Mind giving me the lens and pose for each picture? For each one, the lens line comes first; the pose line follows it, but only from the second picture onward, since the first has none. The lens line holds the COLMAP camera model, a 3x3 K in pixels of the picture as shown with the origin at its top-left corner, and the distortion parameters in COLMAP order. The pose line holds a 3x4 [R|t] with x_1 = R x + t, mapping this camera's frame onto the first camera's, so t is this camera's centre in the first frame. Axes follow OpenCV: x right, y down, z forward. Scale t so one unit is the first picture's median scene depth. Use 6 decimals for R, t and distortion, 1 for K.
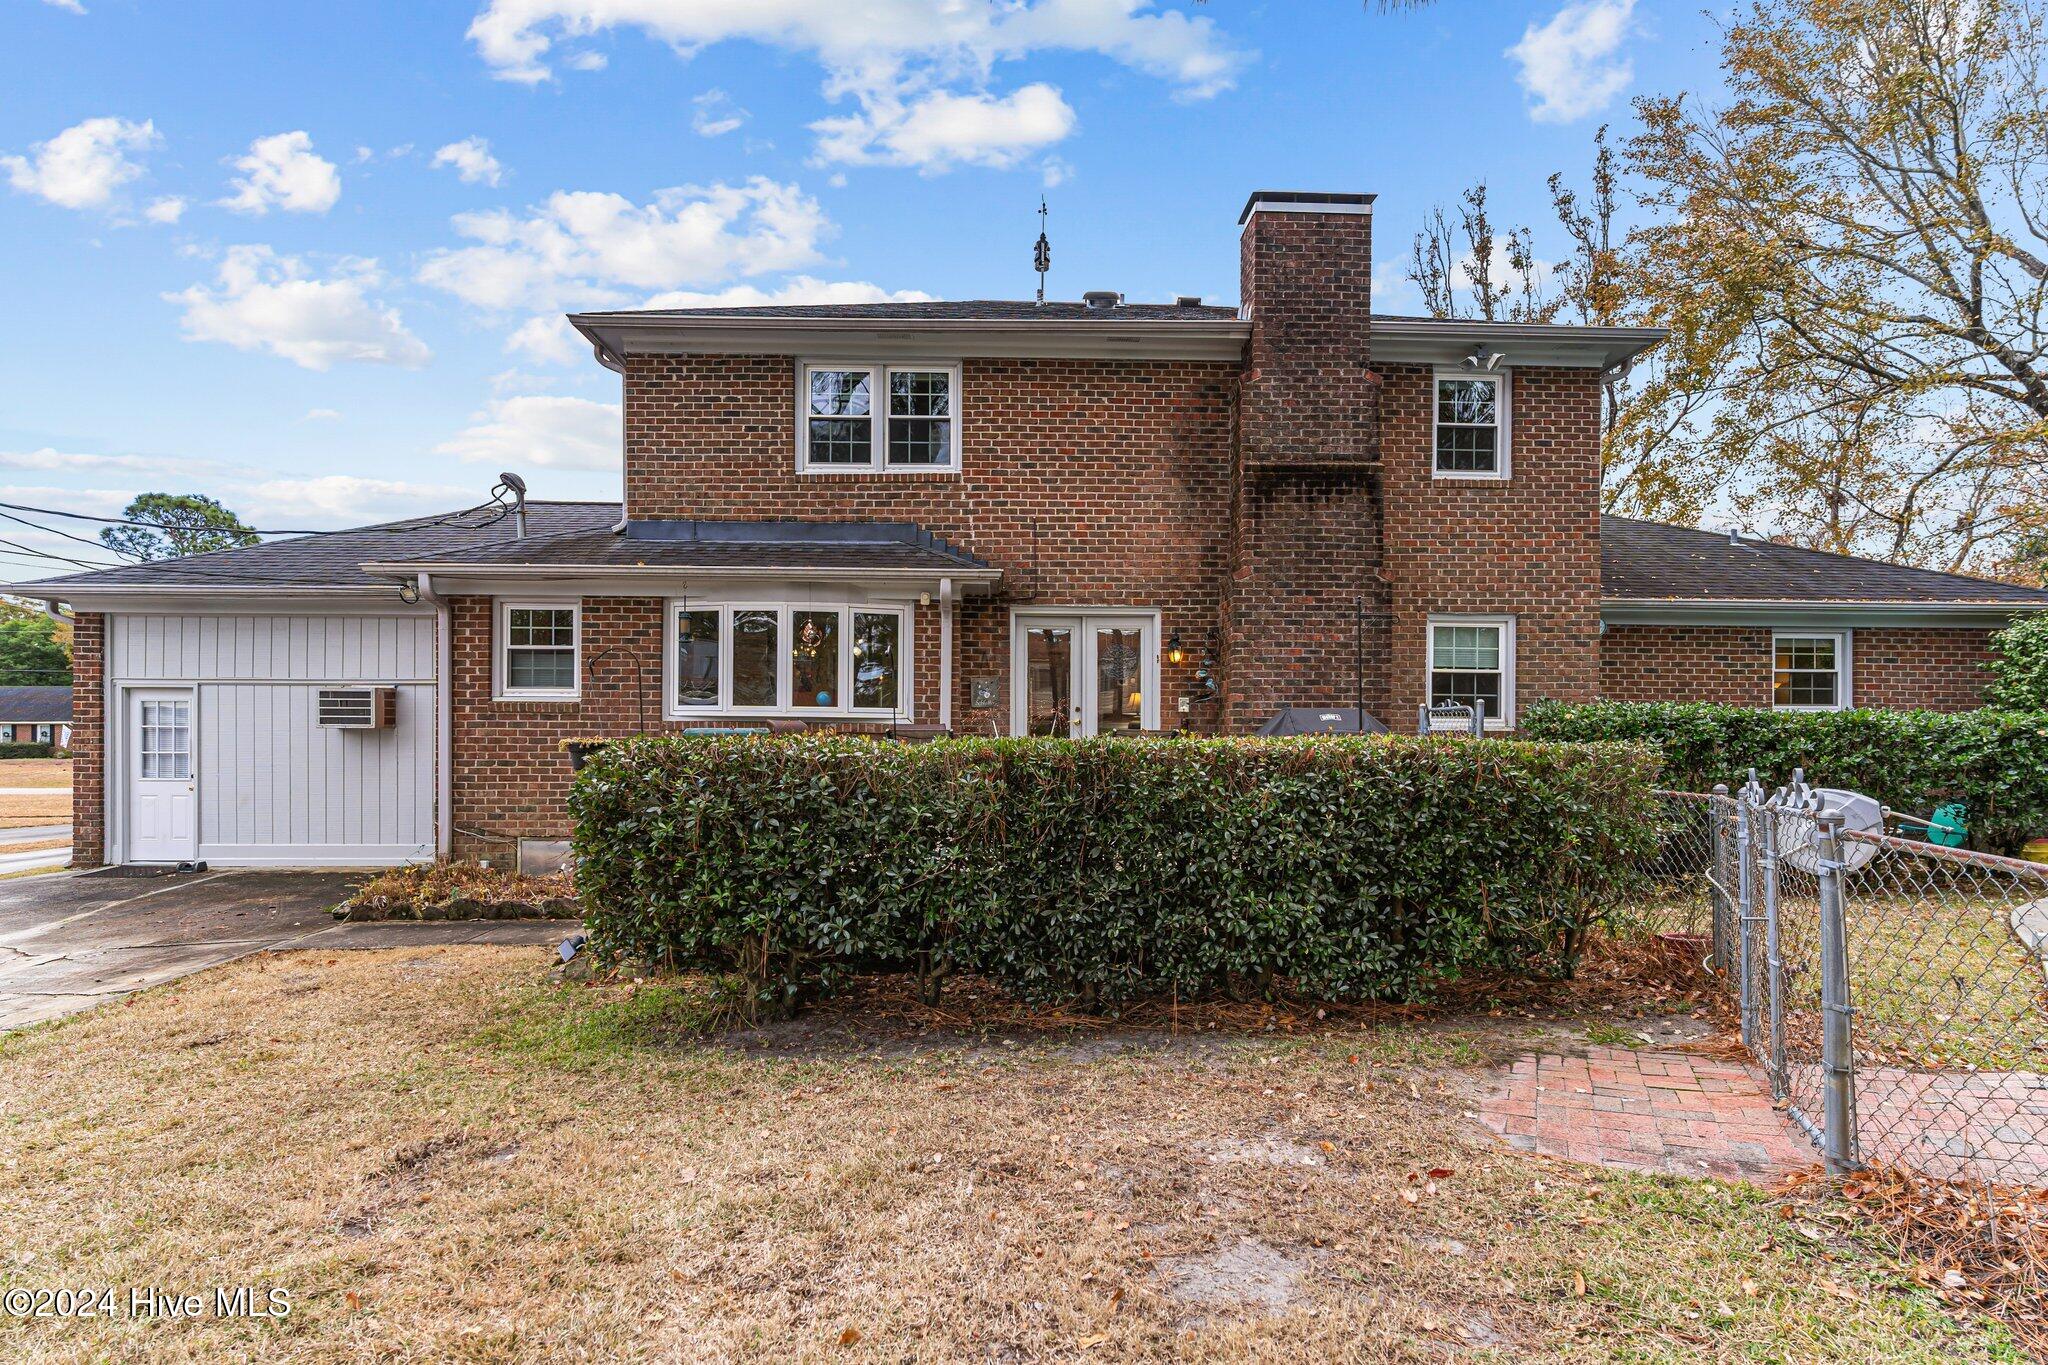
lens RADIAL K [[1005.0, 0, 1026.9], [0, 1005.0, 738.9], [0, 0, 1]] dist [0.000343, 0.001454]
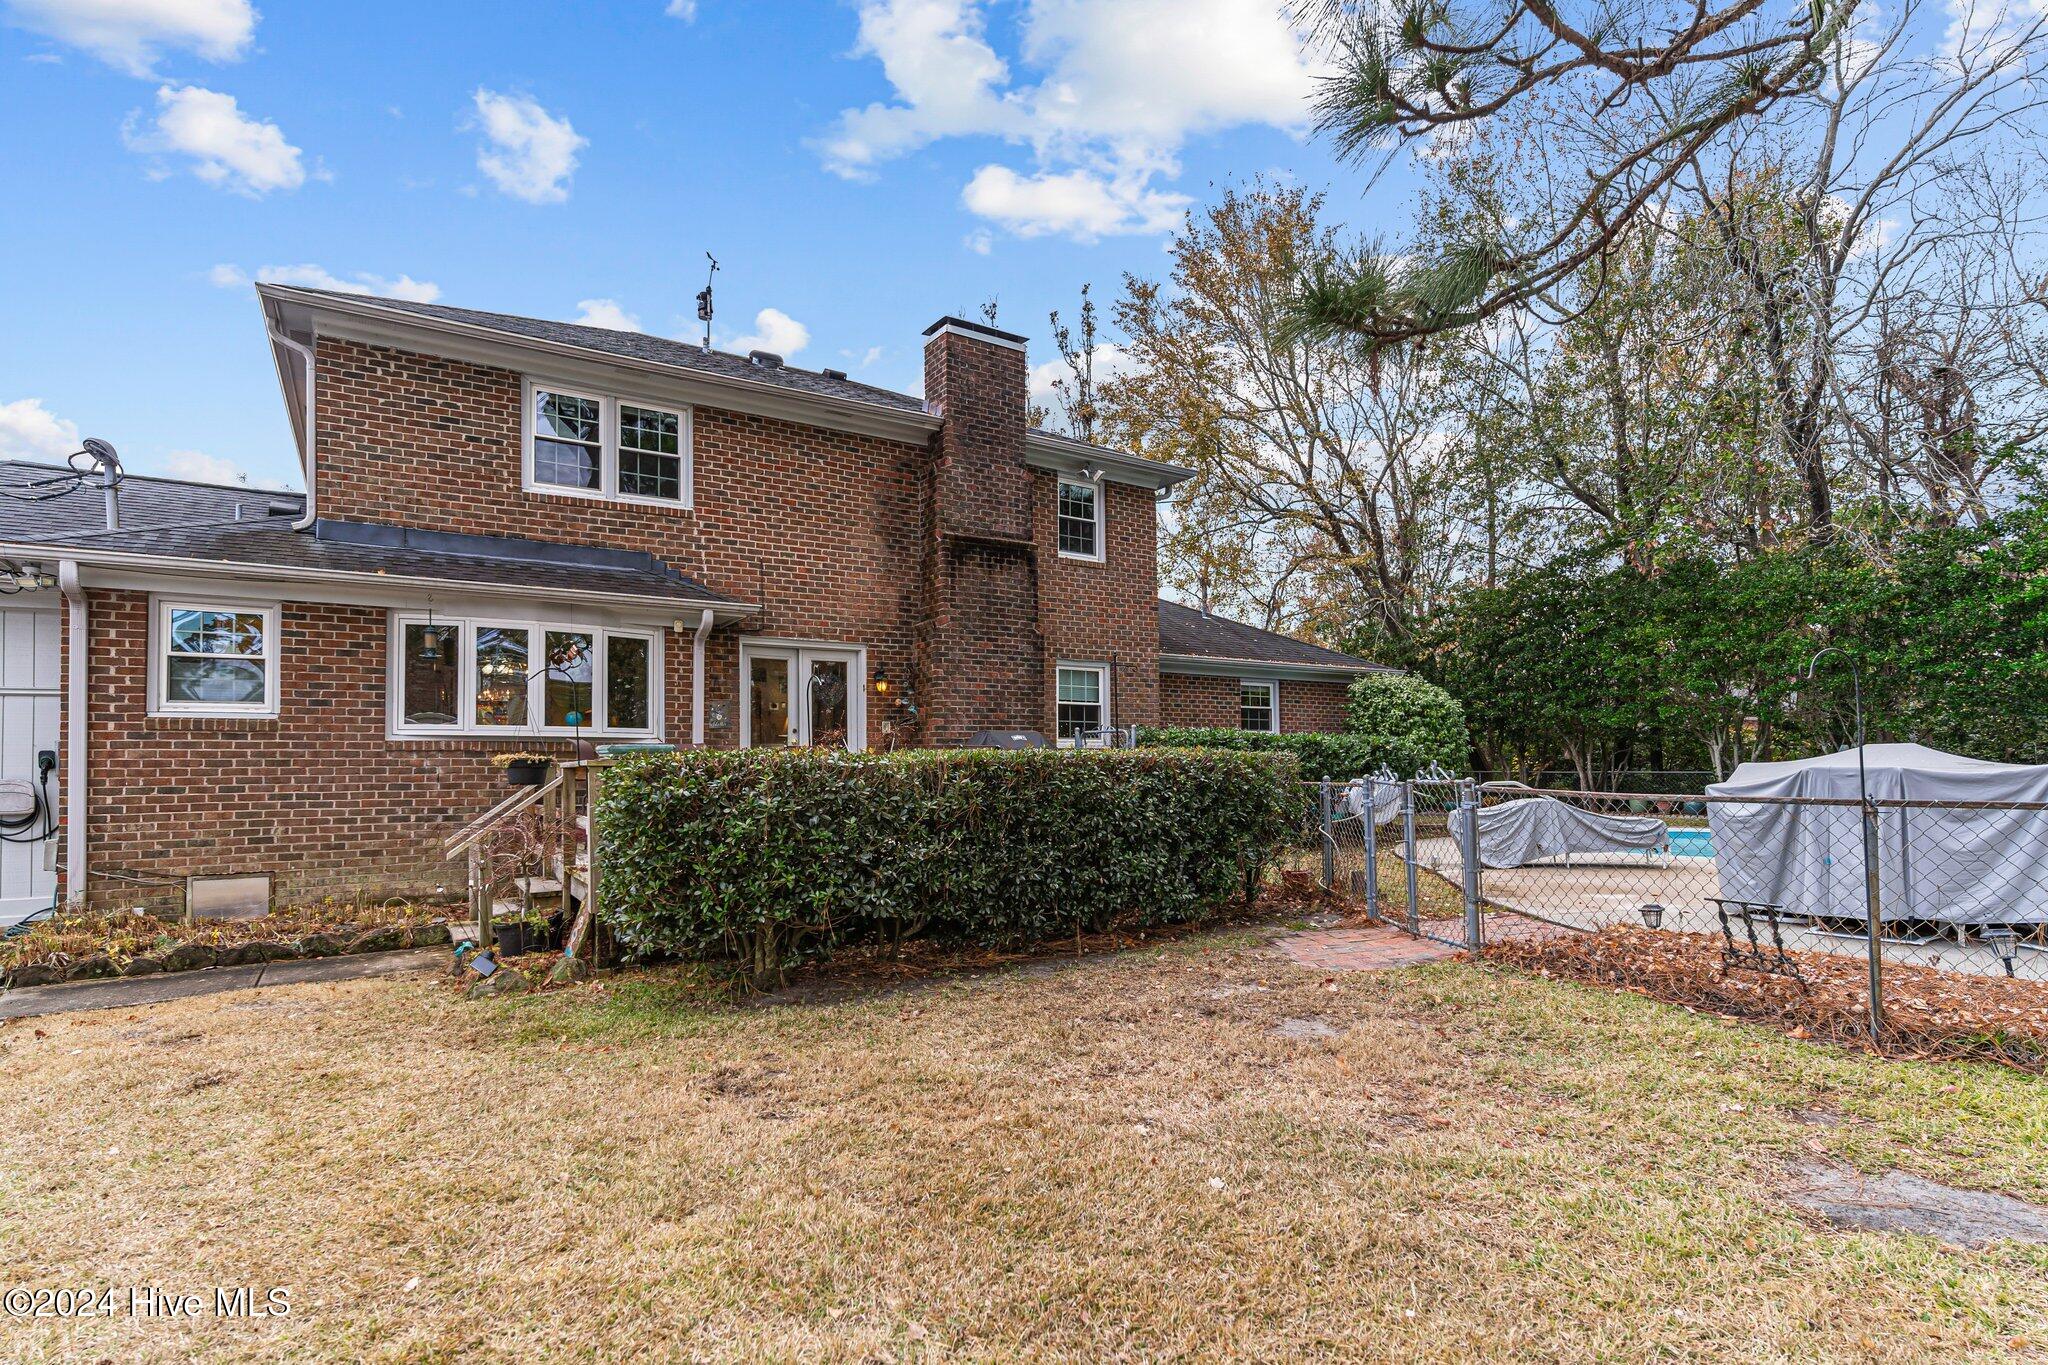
lens RADIAL K [[1001.2, 0, 1023.4], [0, 1001.2, 734.7], [0, 0, 1]] dist [0.002728, 0.000416]
pose [[0.855388, 0.003438, 0.517976, -0.319970], [0.011267, 0.999618, -0.025240, 0.006245], [-0.517865, 0.027426, 0.855023, -0.091914]]
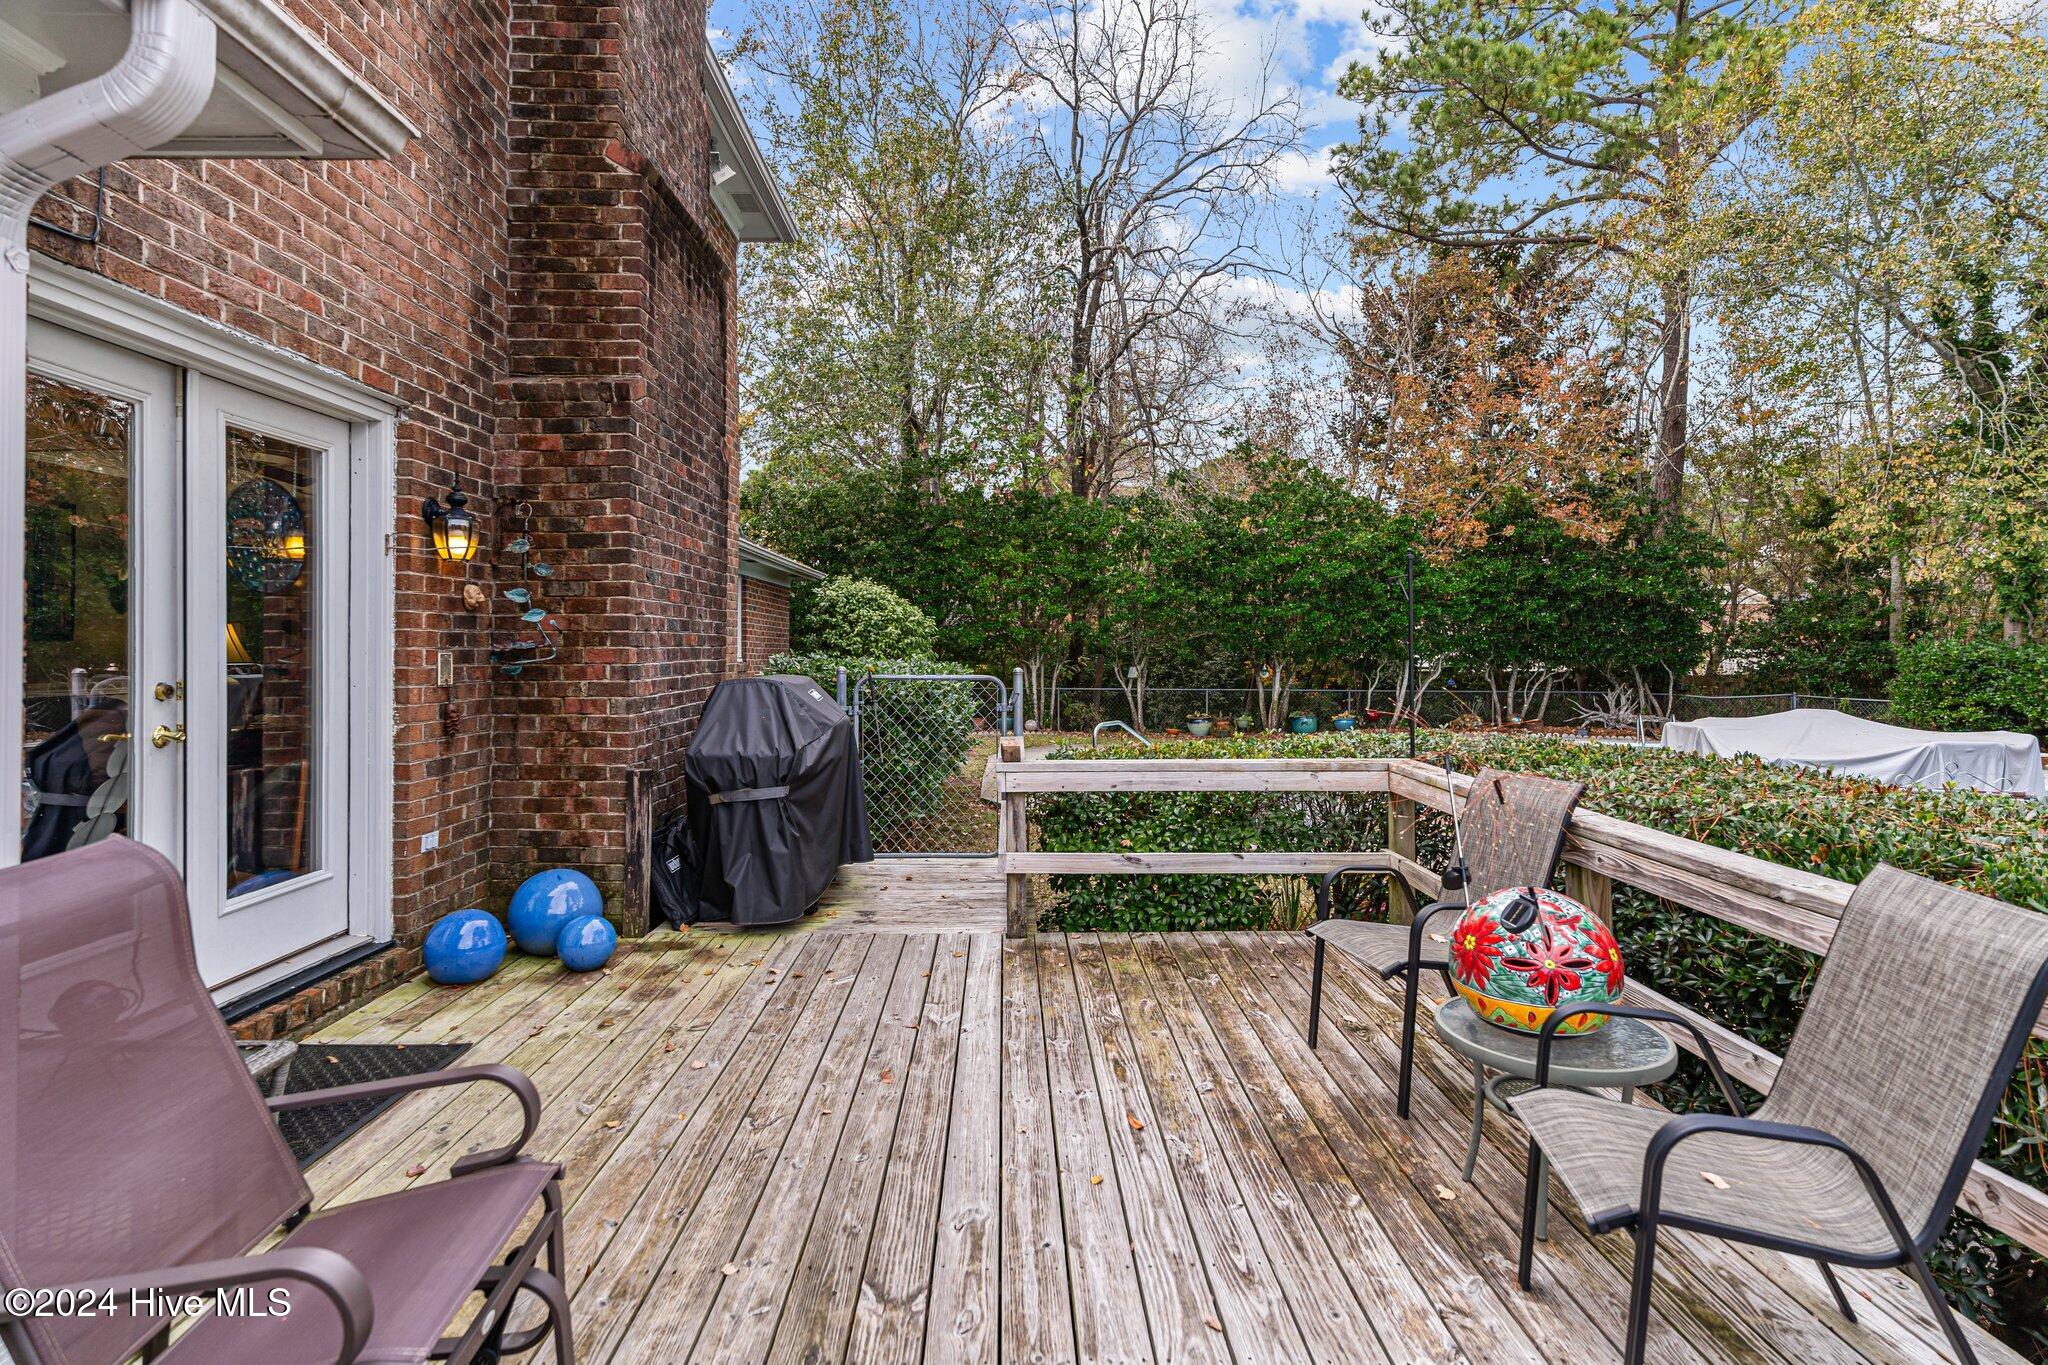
lens RADIAL K [[983.2, 0, 1024.0], [0, 983.2, 651.2], [0, 0, 1]] dist [-0.001334, -0.000826]
pose [[0.015295, -0.006918, 0.999859, -0.228546], [-0.001912, 0.999974, 0.006948, -0.044647], [-0.999881, -0.002018, 0.015282, 0.777487]]
